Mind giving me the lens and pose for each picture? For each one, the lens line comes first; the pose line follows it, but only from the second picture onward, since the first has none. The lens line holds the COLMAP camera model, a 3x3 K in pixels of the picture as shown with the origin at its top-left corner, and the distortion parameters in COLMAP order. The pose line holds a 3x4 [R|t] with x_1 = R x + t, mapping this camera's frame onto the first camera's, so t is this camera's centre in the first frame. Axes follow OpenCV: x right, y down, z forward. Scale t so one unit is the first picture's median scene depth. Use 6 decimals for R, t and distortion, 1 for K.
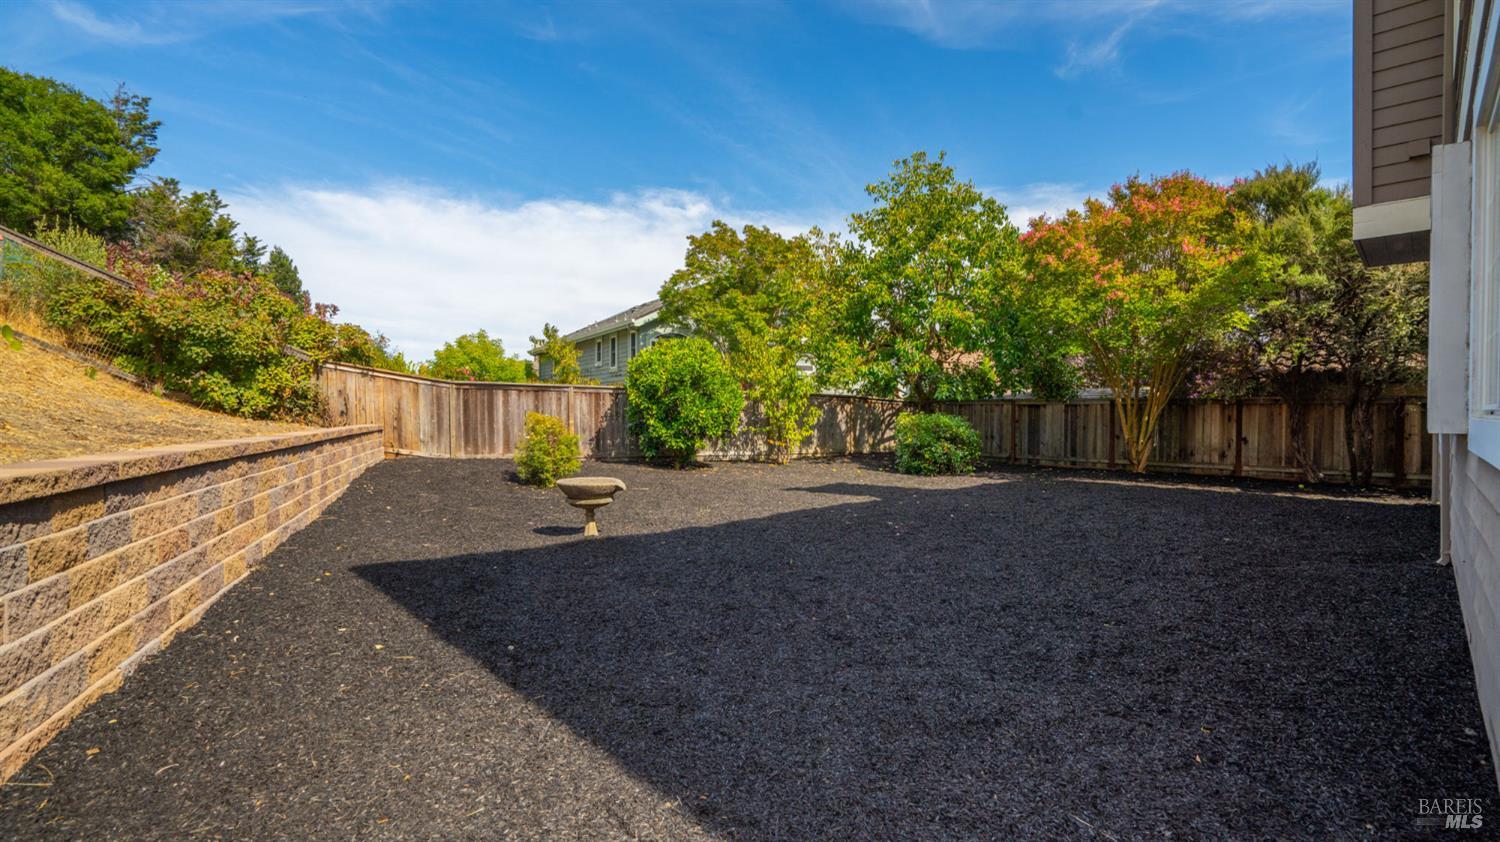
lens RADIAL K [[696.6, 0, 750.0], [0, 696.6, 421.0], [0, 0, 1]] dist [-0.017988, 0.001417]
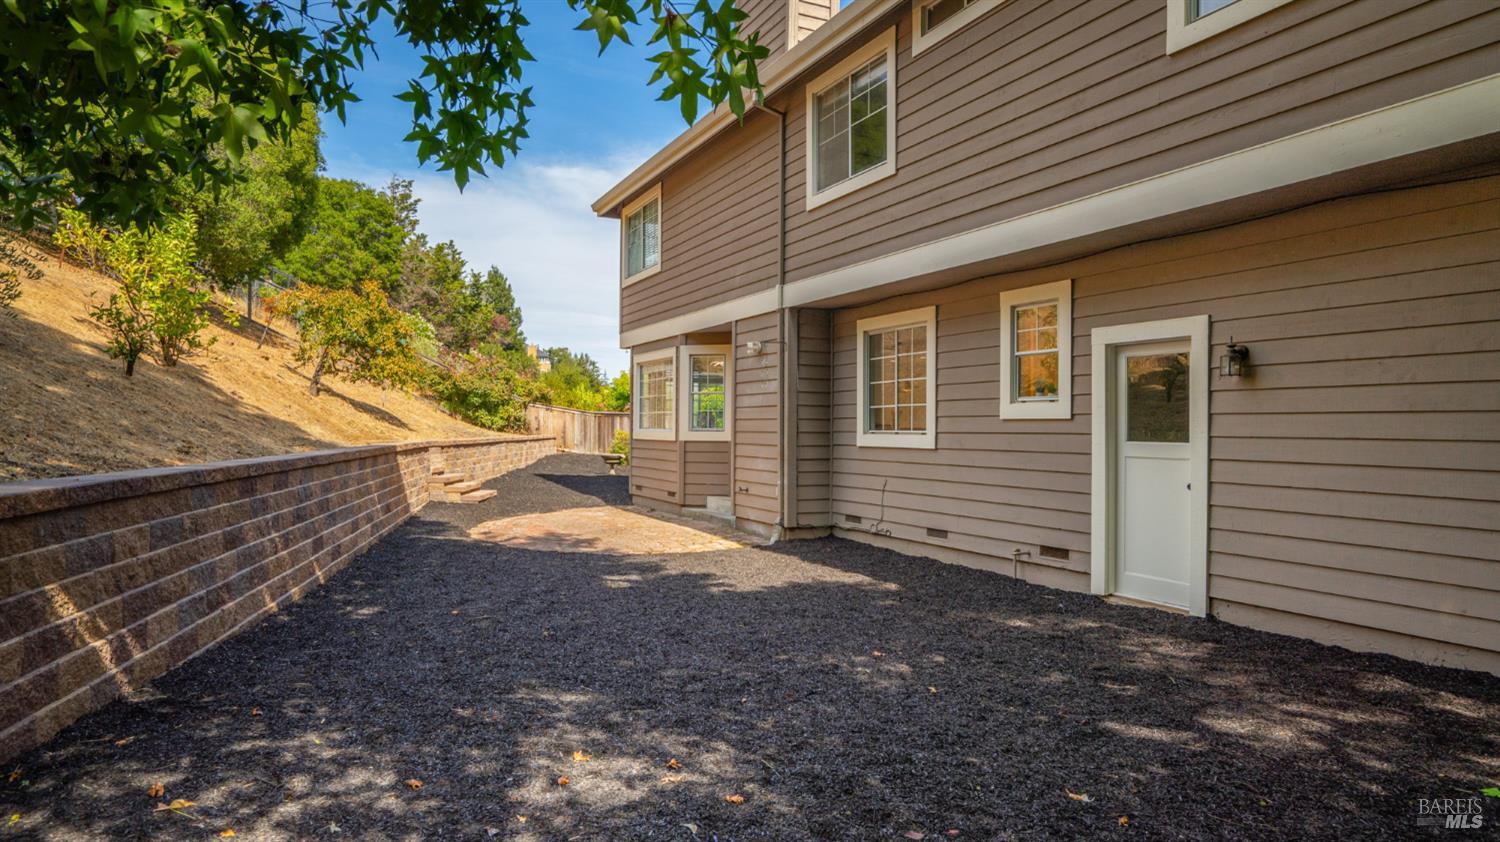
lens RADIAL K [[897.0, 0, 750.0], [0, 897.0, 421.0], [0, 0, 1]] dist [-0.013453, 0.001198]
pose [[0.950954, 0.004770, -0.309295, 0.674220], [-0.011985, 0.999698, -0.021431, 0.011500], [0.309099, 0.024087, 0.950725, -1.072301]]
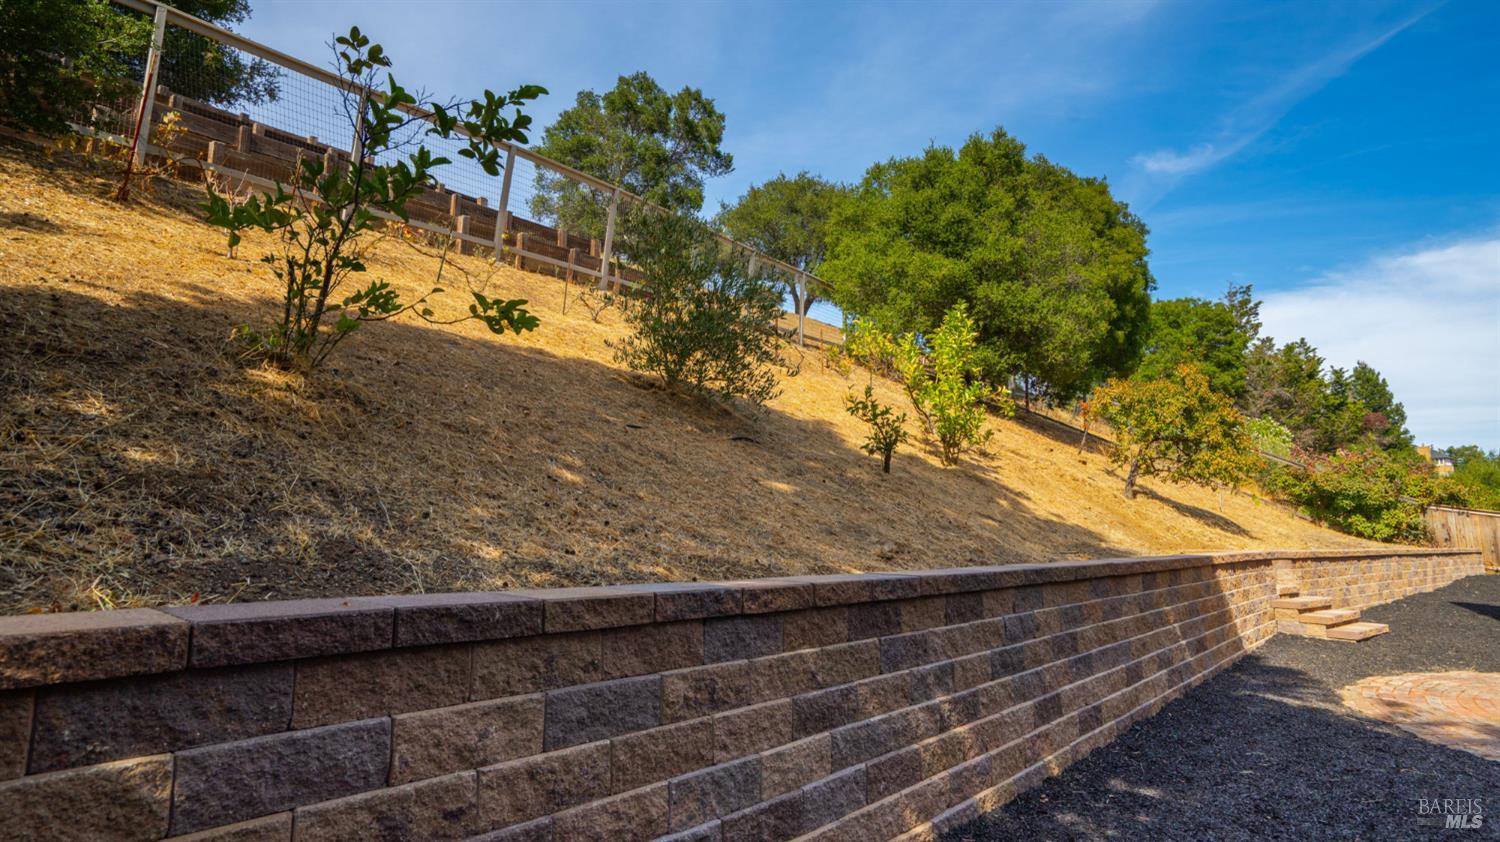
lens RADIAL K [[800.5, 0, 750.0], [0, 800.5, 421.0], [0, 0, 1]] dist [-0.035156, 0.027363]
pose [[0.306135, -0.125644, -0.943660, 0.518321], [-0.027109, 0.989700, -0.140569, 0.013949], [0.951602, 0.068614, 0.299575, -0.832729]]
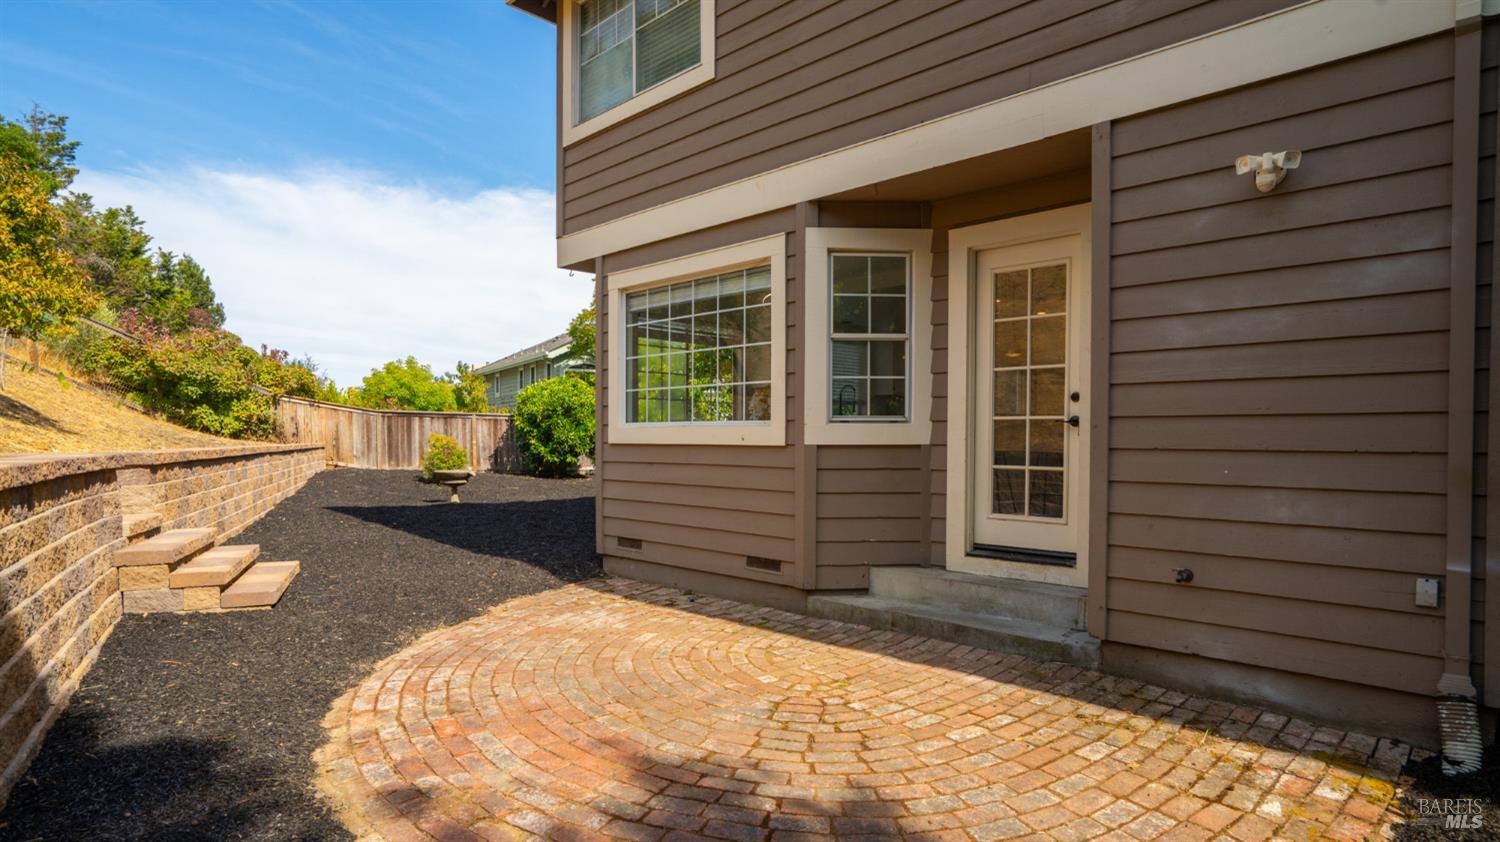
lens RADIAL K [[802.6, 0, 753.8], [0, 802.6, 458.7], [0, 0, 1]] dist [-0.015292, 0.011015]
pose [[0.999667, 0.000413, 0.025802, 0.230256], [-0.000712, 0.999933, 0.011581, 0.015204], [-0.025796, -0.011596, 0.999600, -0.506413]]
